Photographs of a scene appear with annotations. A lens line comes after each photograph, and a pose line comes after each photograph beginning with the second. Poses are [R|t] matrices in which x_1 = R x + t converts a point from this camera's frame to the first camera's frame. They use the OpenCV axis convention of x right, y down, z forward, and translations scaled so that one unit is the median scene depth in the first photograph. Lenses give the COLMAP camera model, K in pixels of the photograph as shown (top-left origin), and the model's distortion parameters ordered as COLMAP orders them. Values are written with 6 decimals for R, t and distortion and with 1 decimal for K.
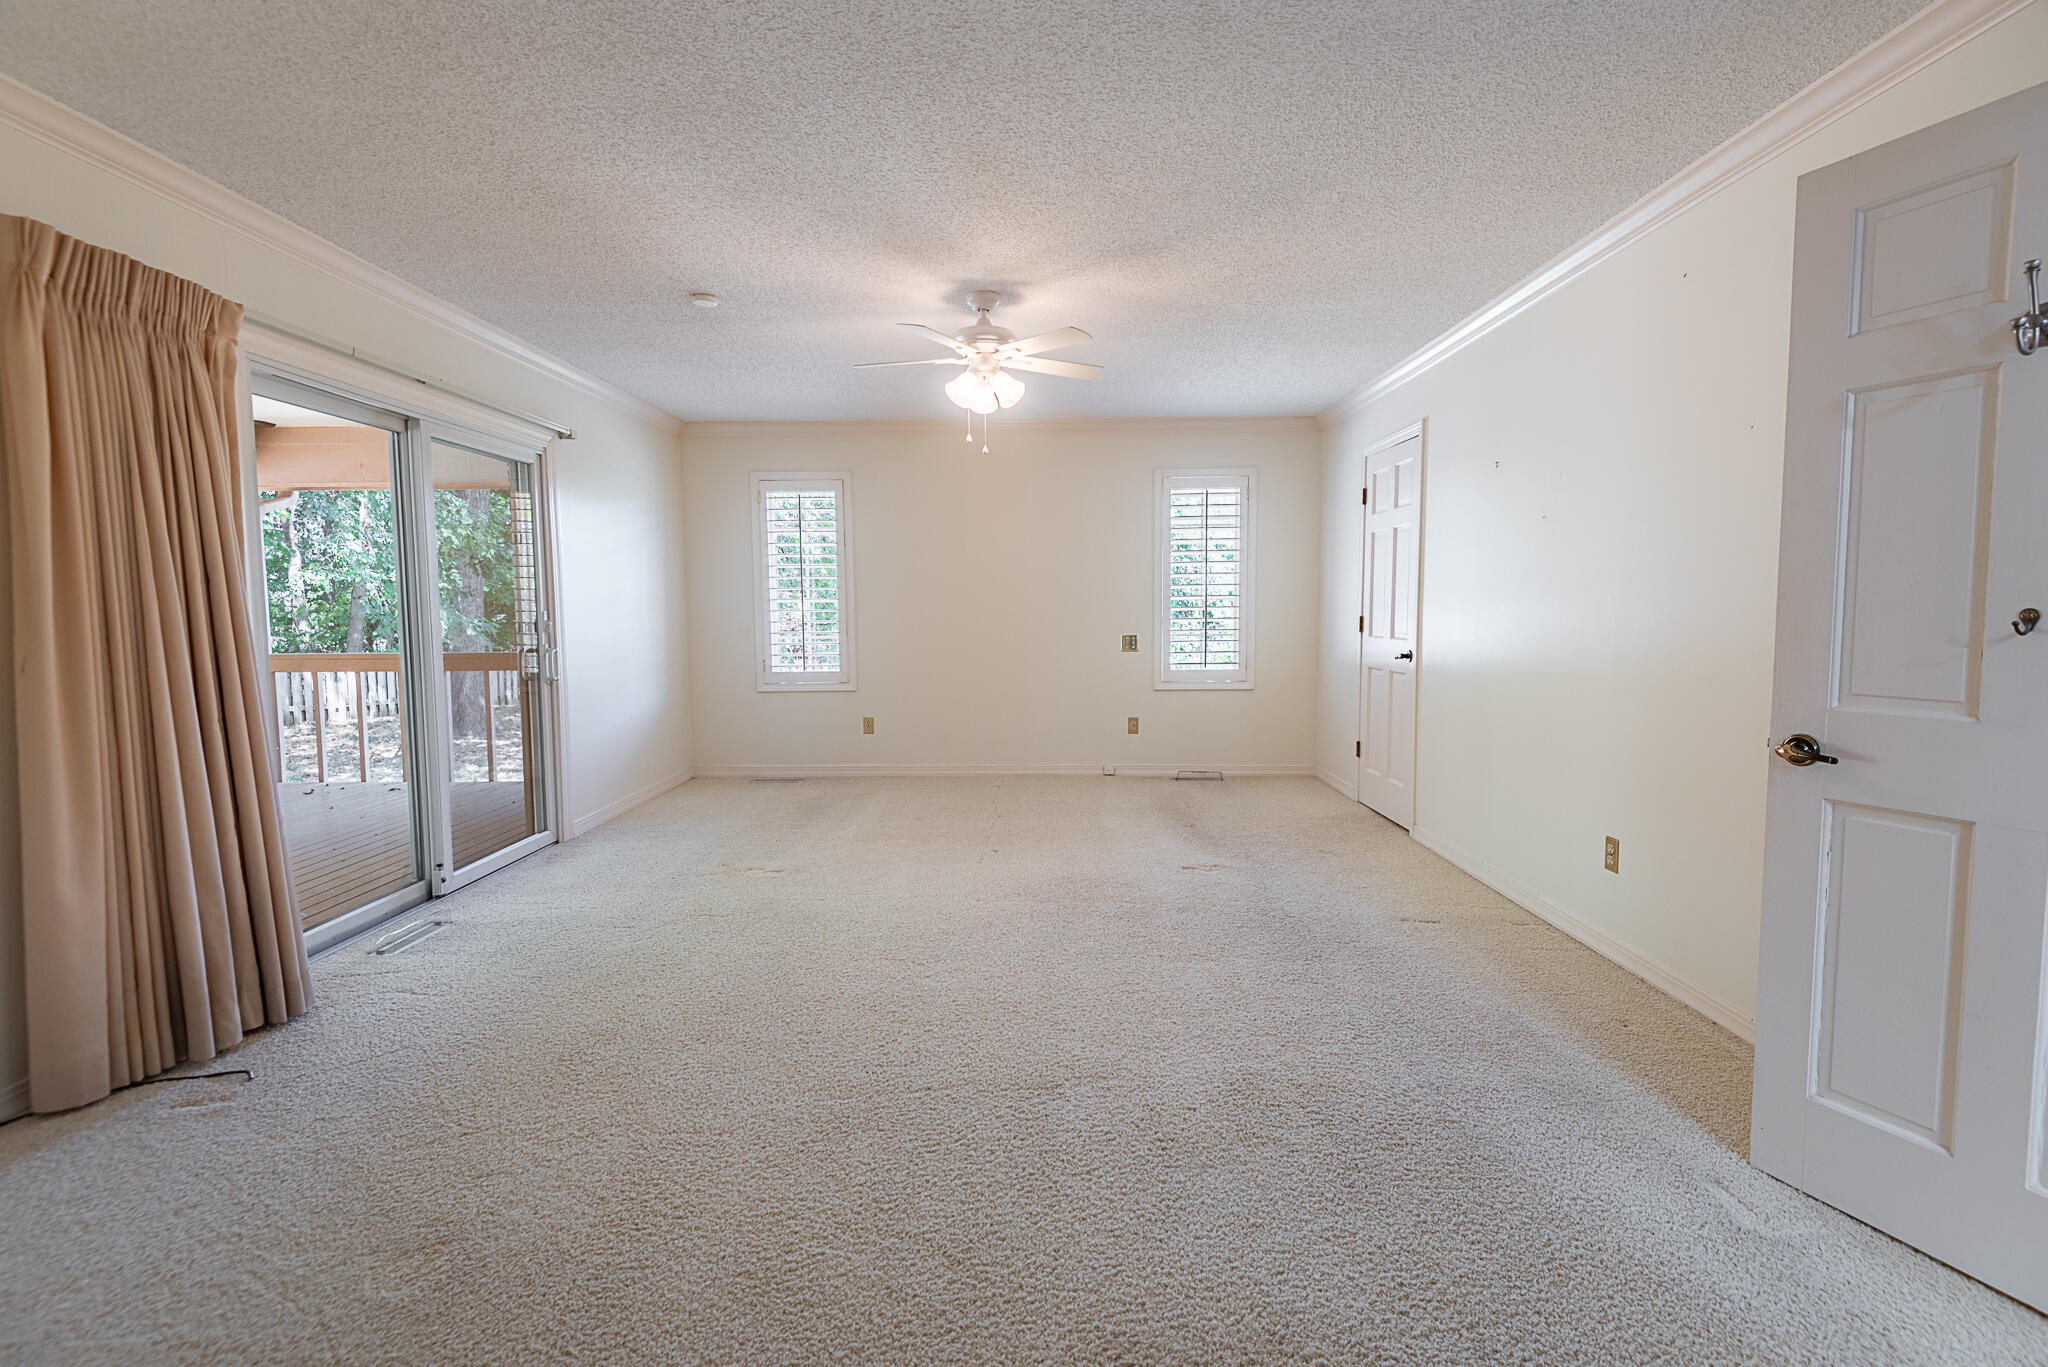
lens RADIAL K [[944.3, 0, 1045.8], [0, 944.3, 676.7], [0, 0, 1]] dist [0.015745, -0.011959]
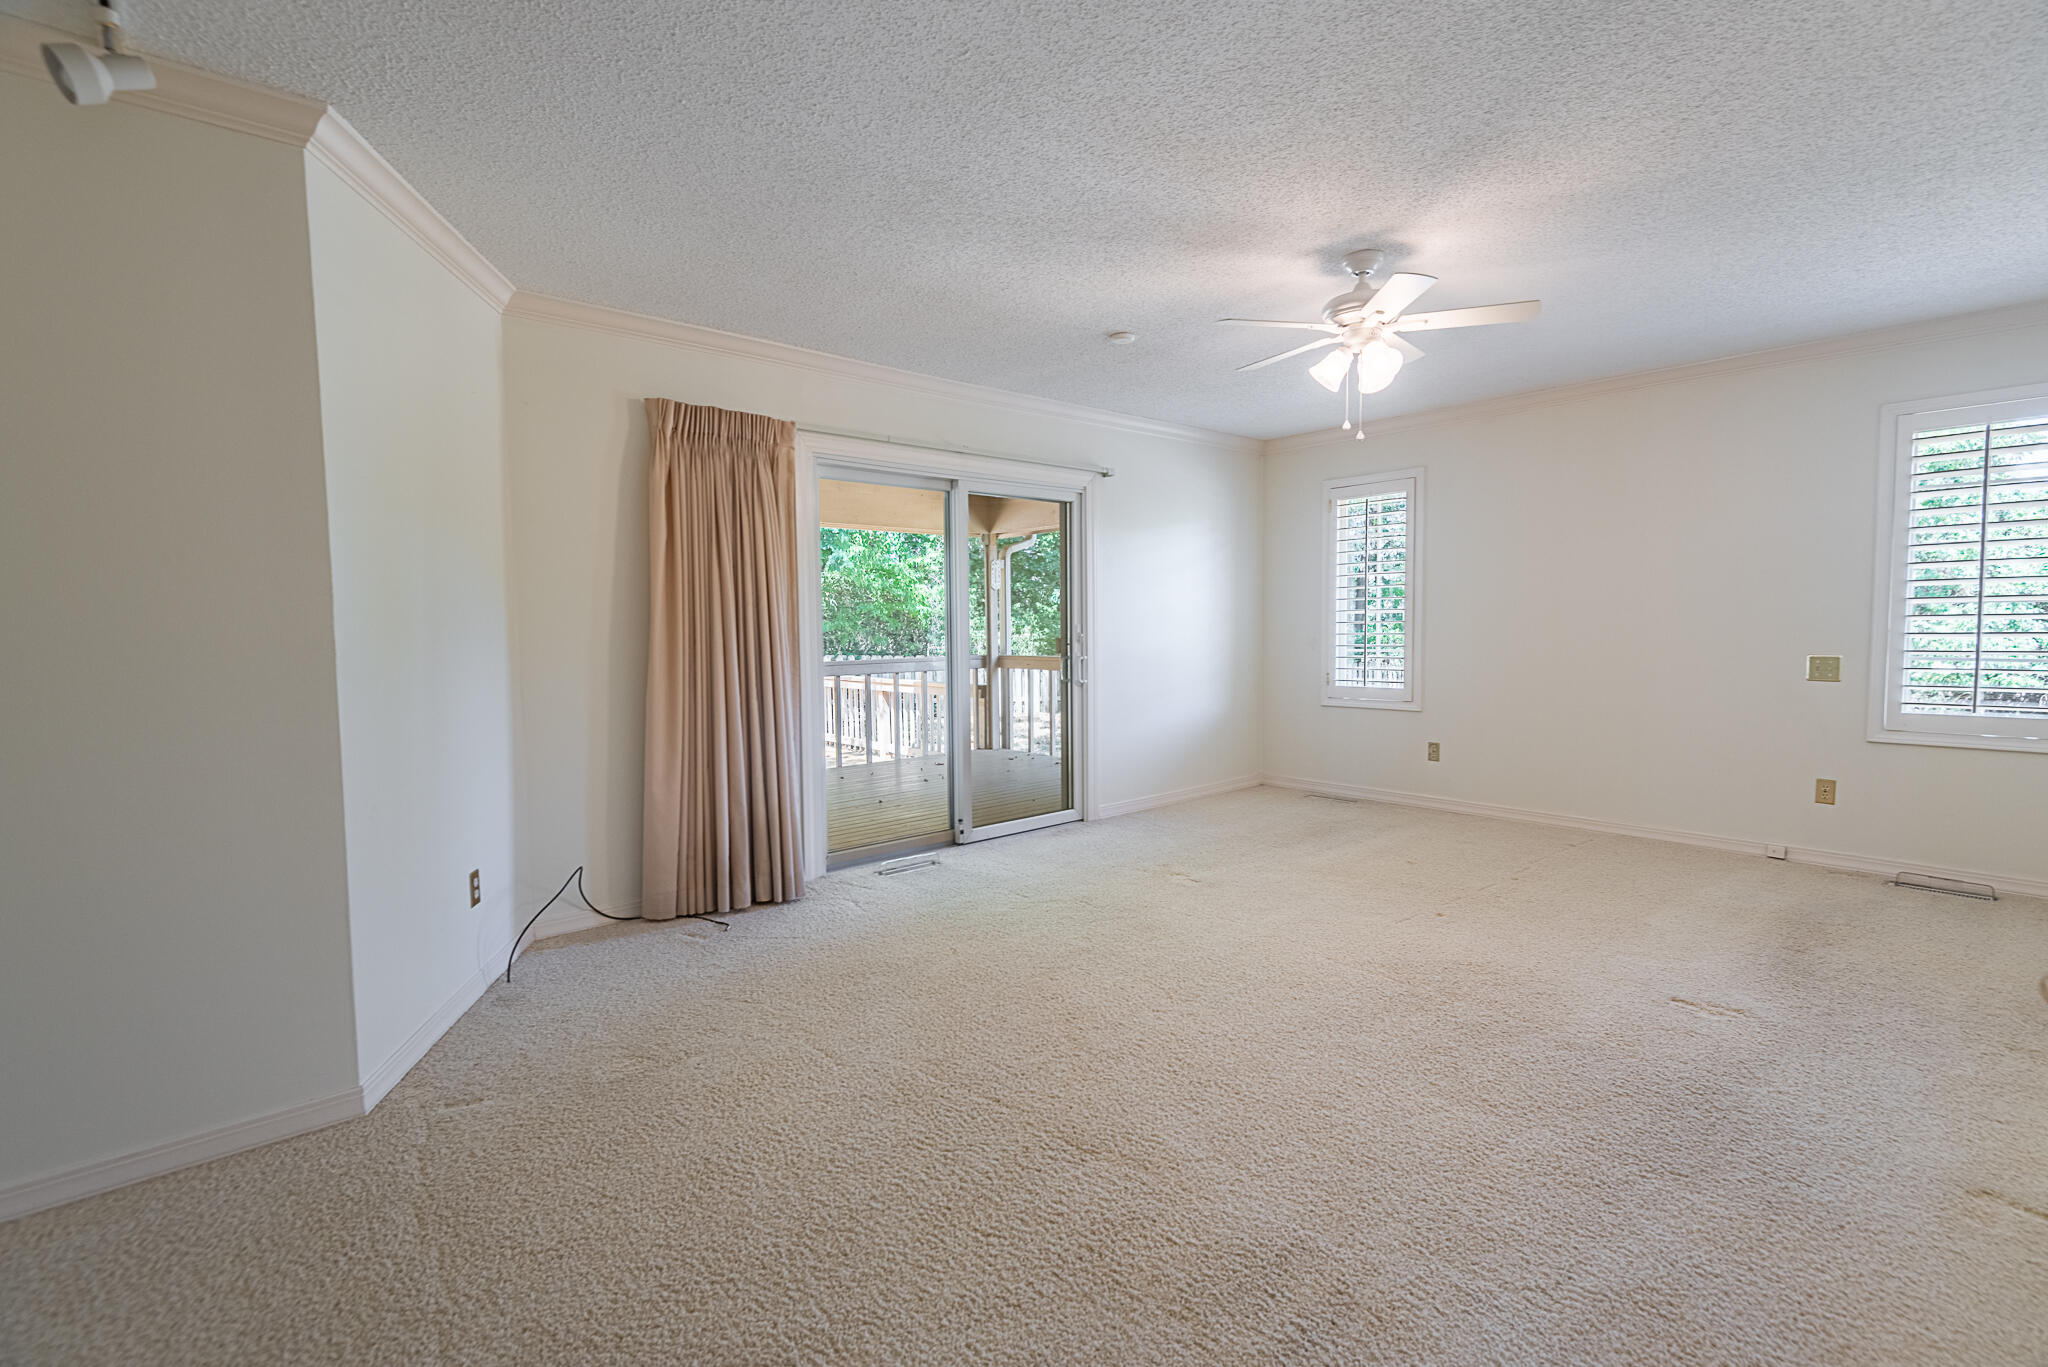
lens RADIAL K [[944.3, 0, 1032.1], [0, 944.3, 679.1], [0, 0, 1]] dist [0.015745, -0.011959]
pose [[0.659613, 0.042676, -0.750393, 0.397866], [-0.048156, 0.998735, 0.014469, -0.018704], [0.750061, 0.026592, 0.660834, 0.219147]]
